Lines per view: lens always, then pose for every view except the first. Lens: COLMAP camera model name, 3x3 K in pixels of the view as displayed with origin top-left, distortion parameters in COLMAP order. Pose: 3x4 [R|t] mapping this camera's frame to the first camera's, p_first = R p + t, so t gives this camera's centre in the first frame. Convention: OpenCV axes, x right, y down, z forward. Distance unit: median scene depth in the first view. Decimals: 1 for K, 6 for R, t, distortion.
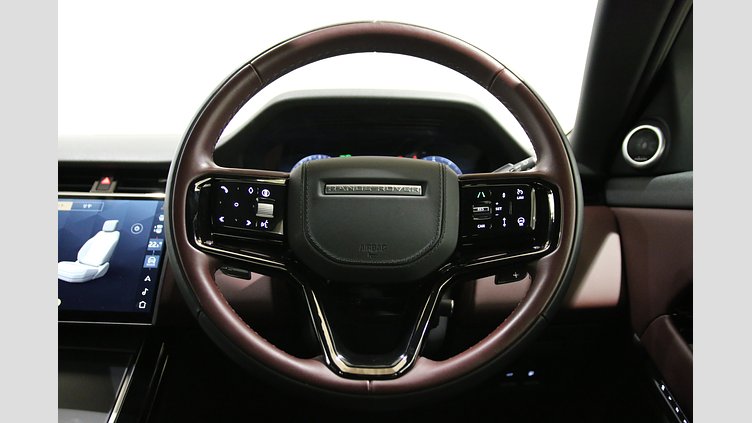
lens RADIAL K [[538.9, 0, 373.5], [0, 538.9, 214.9], [0, 0, 1]] dist [-0.036575, 0.004058]
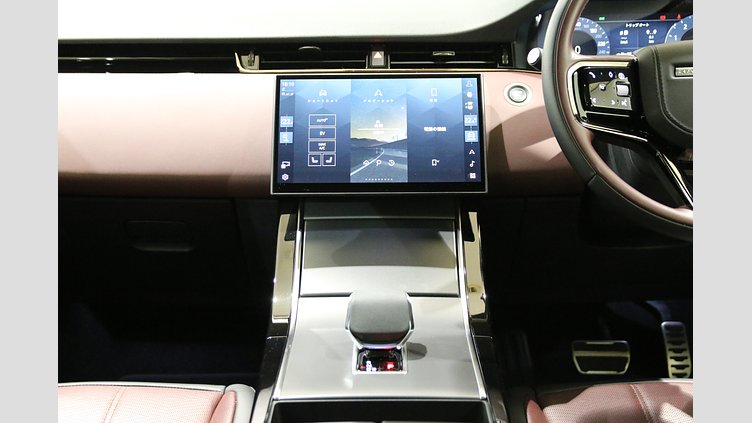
lens RADIAL K [[911.8, 0, 366.9], [0, 911.8, 226.8], [0, 0, 1]] dist [0.004634, 0.355136]
pose [[0.999628, -0.027232, -0.001160, -0.659034], [0.026887, 0.978190, 0.205965, -0.126760], [-0.004474, -0.205920, 0.978559, -0.895416]]
